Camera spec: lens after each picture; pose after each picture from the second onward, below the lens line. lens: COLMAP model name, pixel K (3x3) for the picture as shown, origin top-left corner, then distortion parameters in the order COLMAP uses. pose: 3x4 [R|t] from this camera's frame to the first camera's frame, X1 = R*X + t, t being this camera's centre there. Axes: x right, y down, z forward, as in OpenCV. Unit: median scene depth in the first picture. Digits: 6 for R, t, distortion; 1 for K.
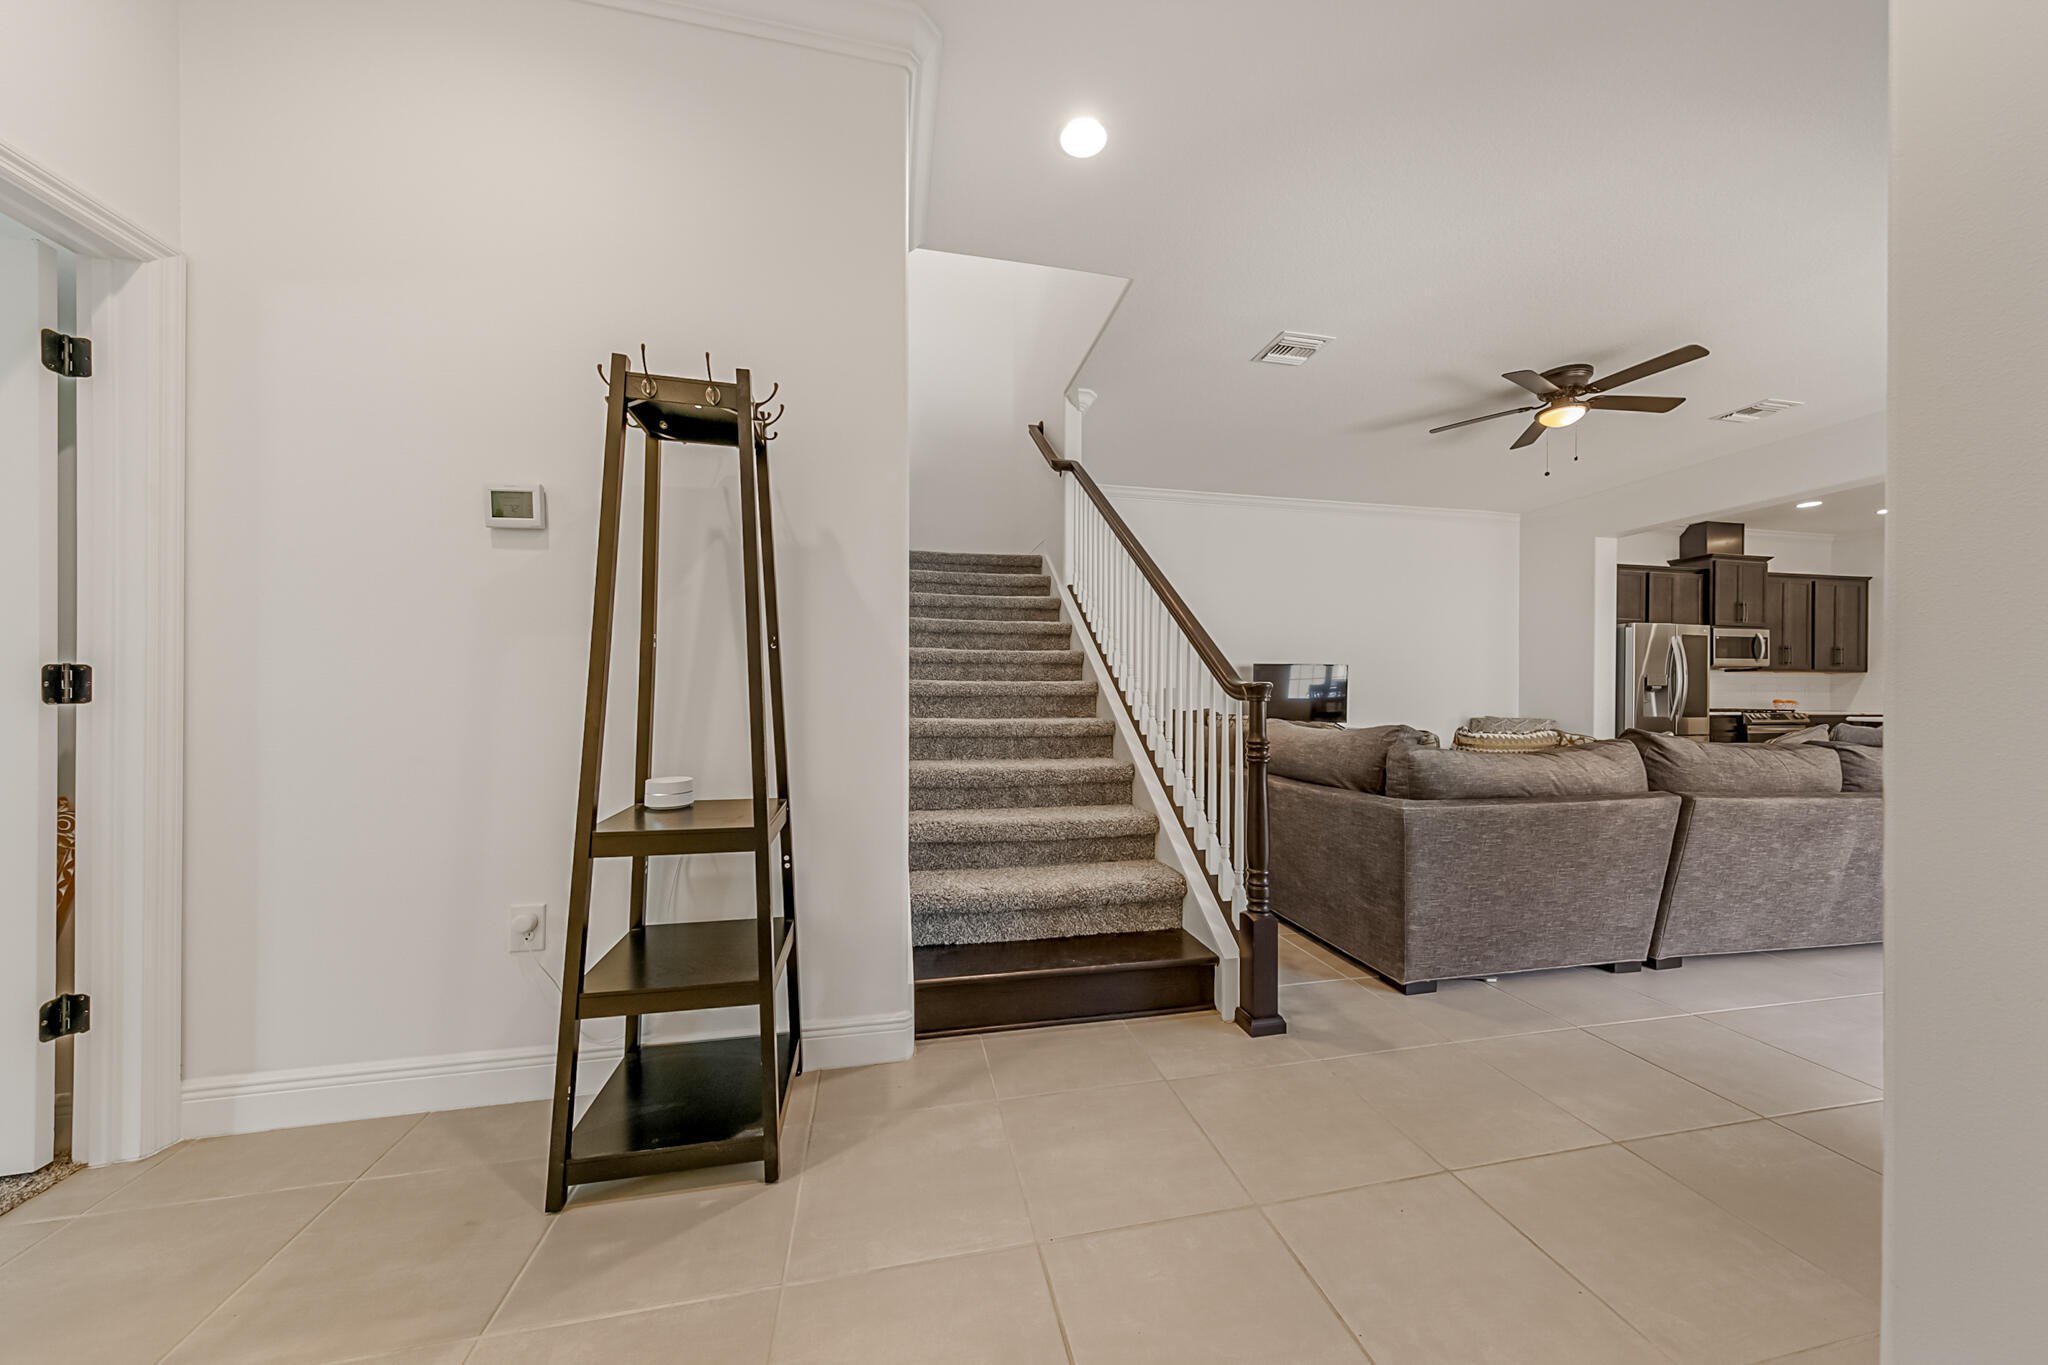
lens RADIAL K [[670.8, 0, 1021.0], [0, 670.8, 693.3], [0, 0, 1]] dist [0.000528, 0.000004]
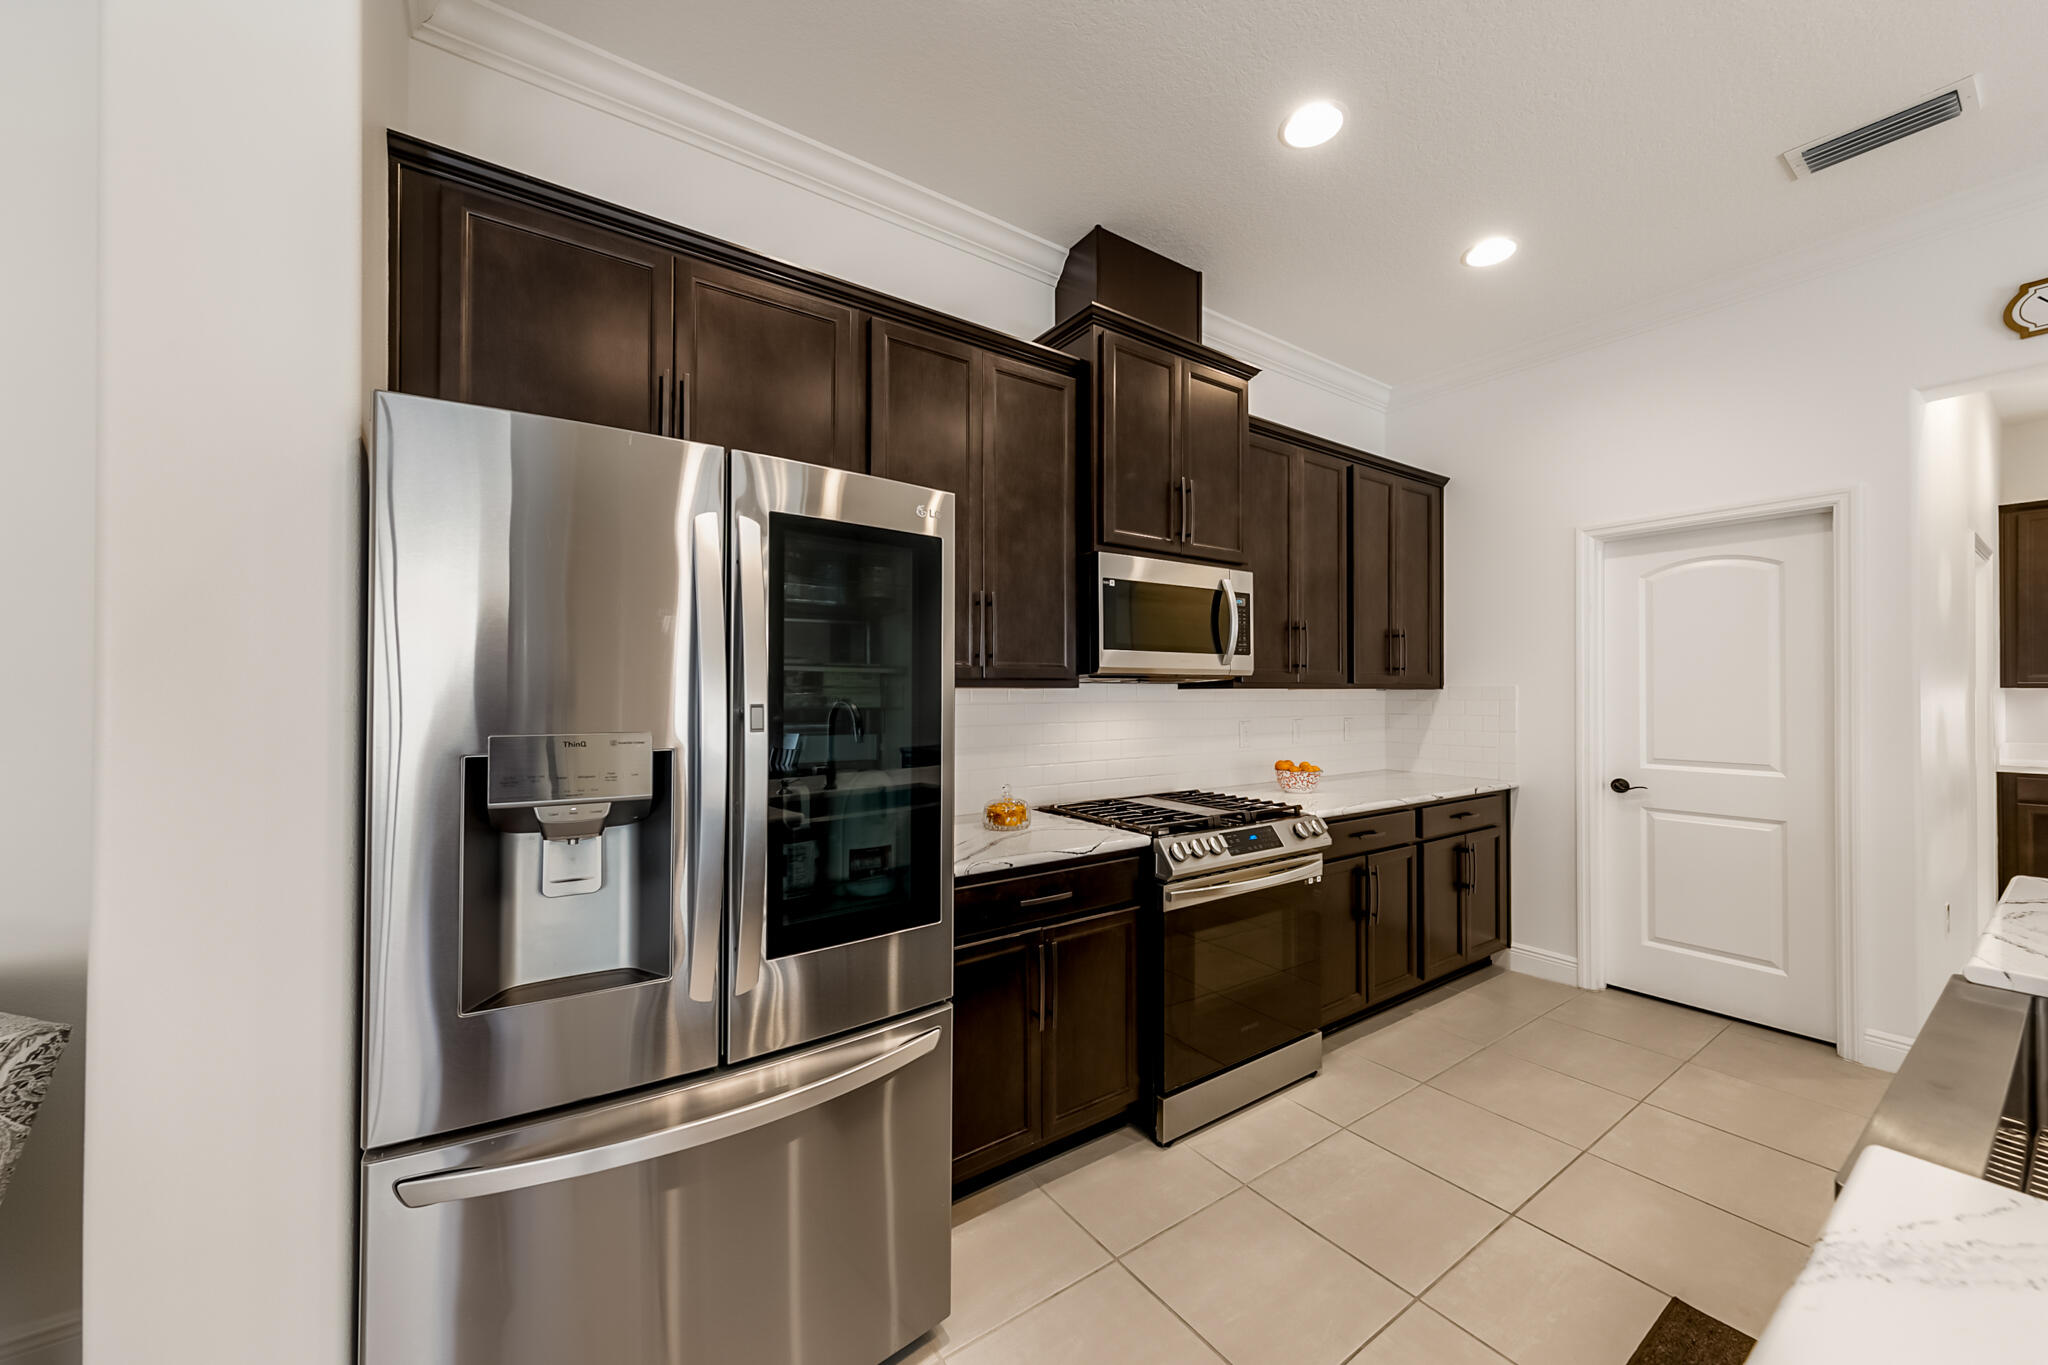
lens RADIAL K [[790.2, 0, 977.7], [0, 790.2, 684.0], [0, 0, 1]] dist [0.000526, -0.000164]
pose [[0.924993, 0.003163, 0.379971, 0.837258], [0.000522, 0.999954, -0.009593, -0.032545], [-0.379984, 0.009072, 0.924949, 0.682554]]
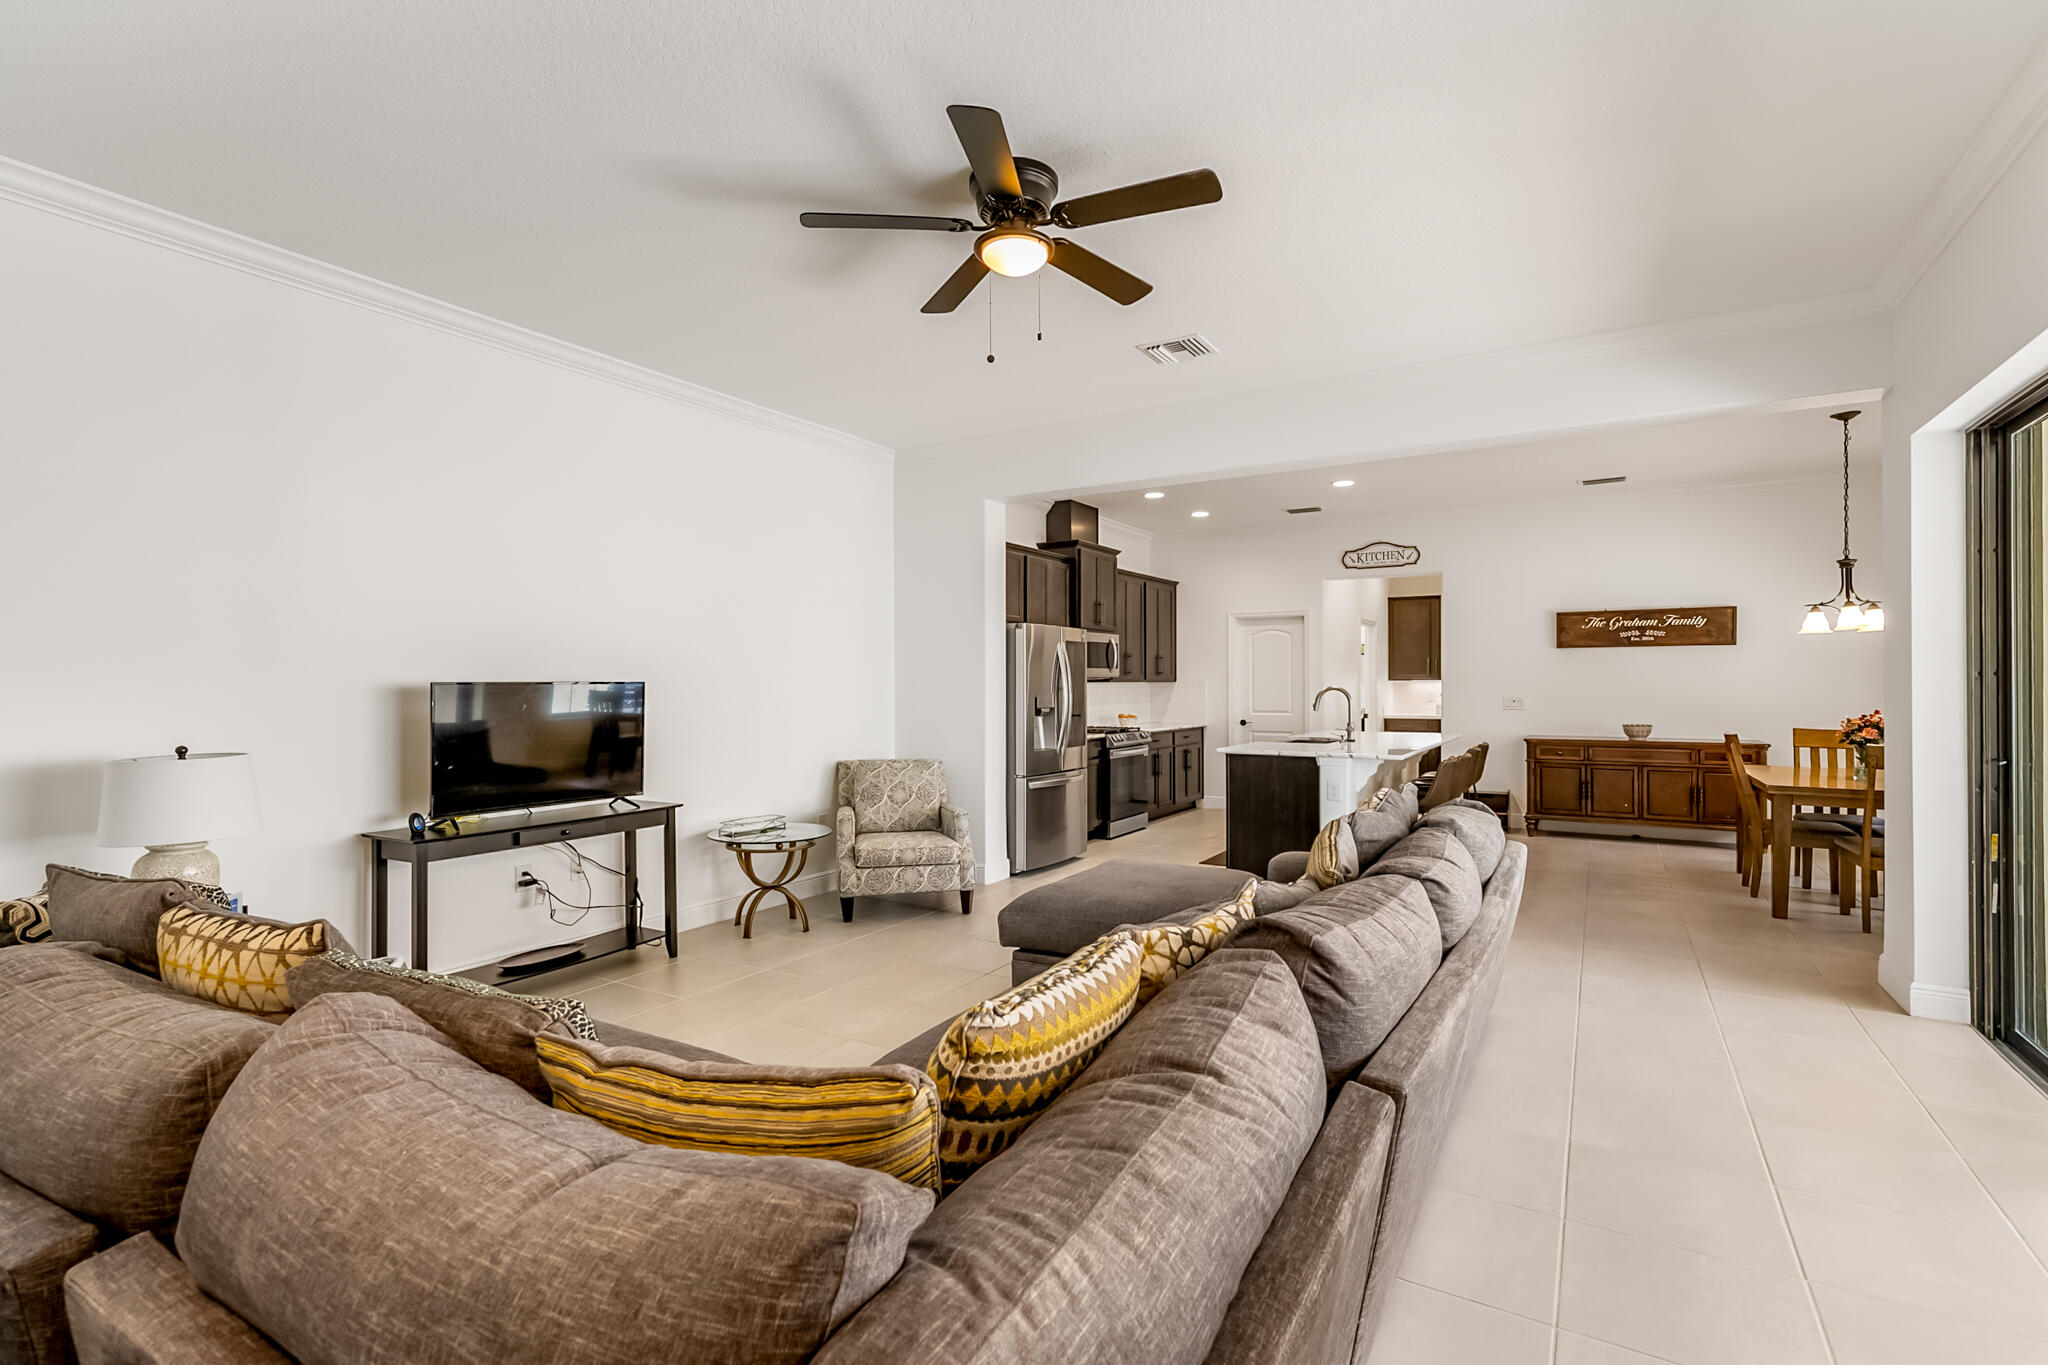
lens RADIAL K [[956.9, 0, 1018.6], [0, 956.9, 681.9], [0, 0, 1]] dist [0.001645, 0.000061]
pose [[0.685172, -0.005372, 0.728361, 0.130360], [0.007347, 0.999973, 0.000464, -0.036137], [-0.728344, 0.005033, 0.685193, 0.253913]]
